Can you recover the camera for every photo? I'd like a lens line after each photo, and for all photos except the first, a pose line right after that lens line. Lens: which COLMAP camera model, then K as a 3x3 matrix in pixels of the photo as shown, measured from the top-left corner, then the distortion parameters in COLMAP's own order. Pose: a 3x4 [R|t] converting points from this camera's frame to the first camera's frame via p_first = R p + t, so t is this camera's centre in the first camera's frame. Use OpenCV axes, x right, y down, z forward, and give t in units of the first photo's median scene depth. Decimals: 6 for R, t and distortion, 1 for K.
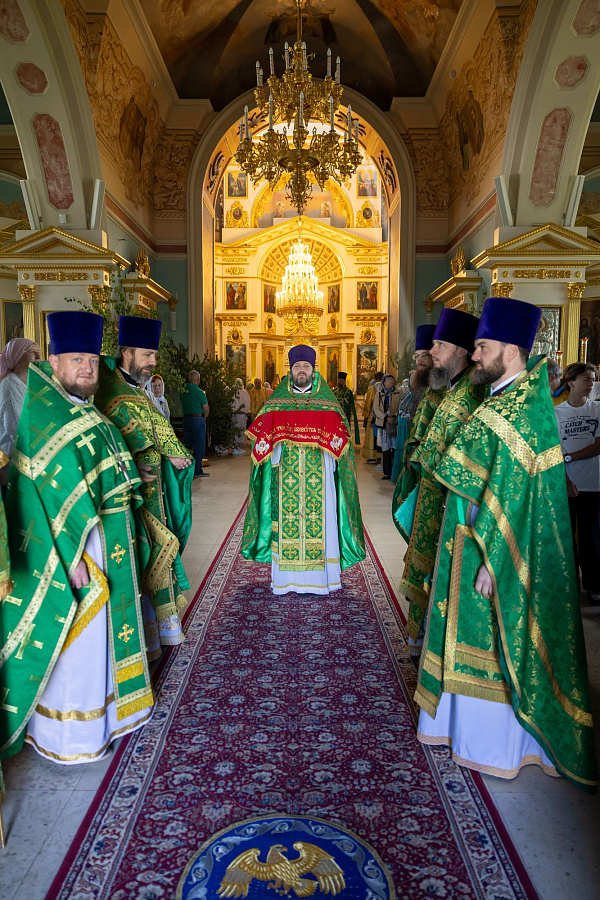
lens RADIAL K [[622.5, 0, 297.0], [0, 622.5, 451.2], [0, 0, 1]] dist [-0.002202, -0.001375]
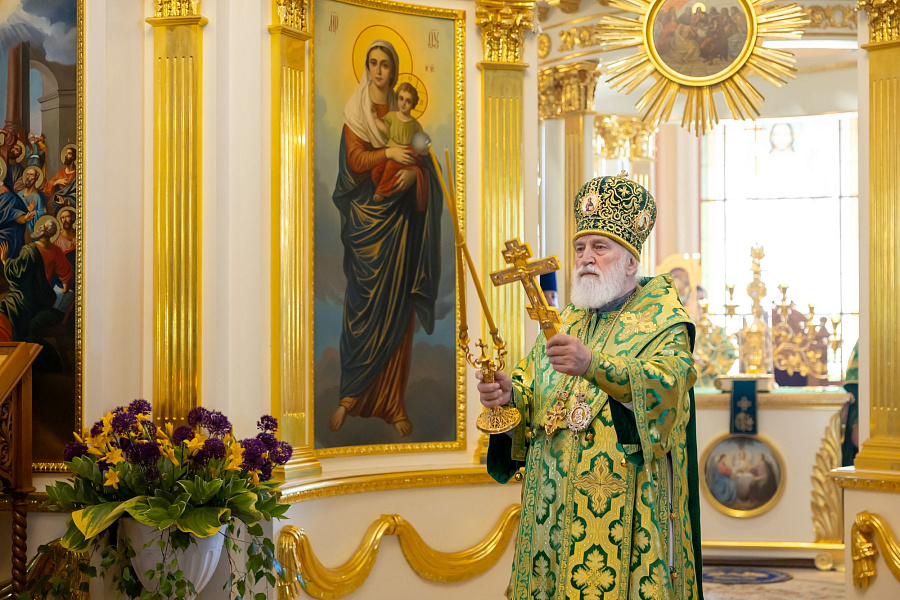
lens RADIAL K [[1553.9, 0, 452.9], [0, 1553.9, 300.4], [0, 0, 1]] dist [0.032814, 0.115120]
pose [[0.965743, -0.007196, -0.259402, 0.038761], [-0.026484, 0.991663, -0.126109, -0.084046], [0.258147, 0.128659, 0.957500, 0.765349]]
